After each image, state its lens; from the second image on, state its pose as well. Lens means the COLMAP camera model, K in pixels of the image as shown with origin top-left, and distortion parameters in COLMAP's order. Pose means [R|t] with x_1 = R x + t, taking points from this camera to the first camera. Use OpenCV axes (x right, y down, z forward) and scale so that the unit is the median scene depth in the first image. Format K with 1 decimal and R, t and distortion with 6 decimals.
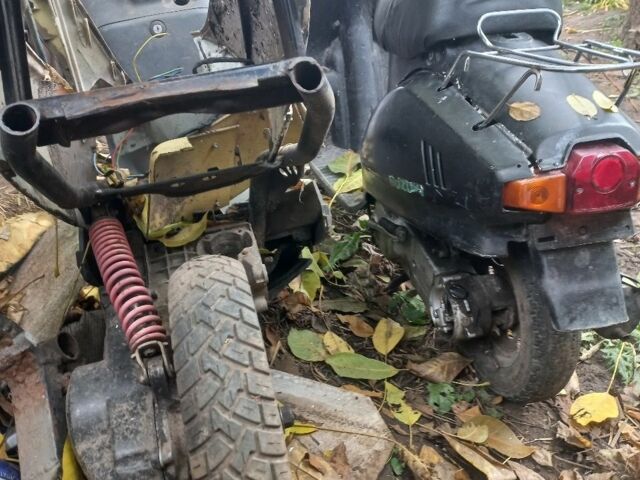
lens RADIAL K [[609.7, 0, 320.0], [0, 609.7, 240.0], [0, 0, 1]] dist [0.120097, -0.191640]
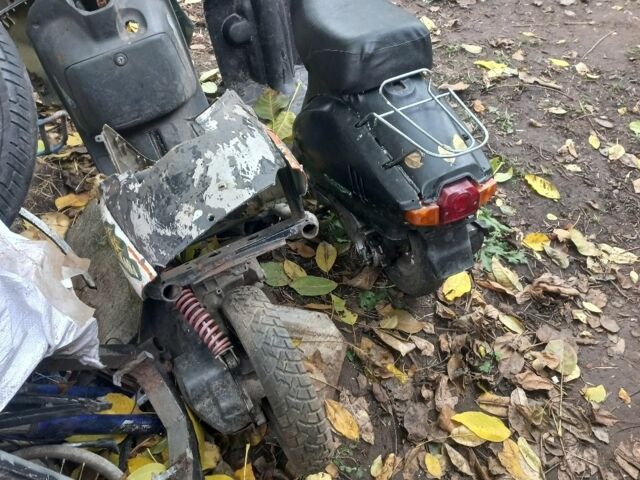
lens RADIAL K [[609.7, 0, 320.0], [0, 609.7, 240.0], [0, 0, 1]] dist [0.120097, -0.191640]
pose [[0.973305, -0.162877, 0.161707, -0.164359], [0.095456, 0.927994, 0.360160, -0.506050], [-0.208725, -0.335110, 0.918769, -0.401615]]
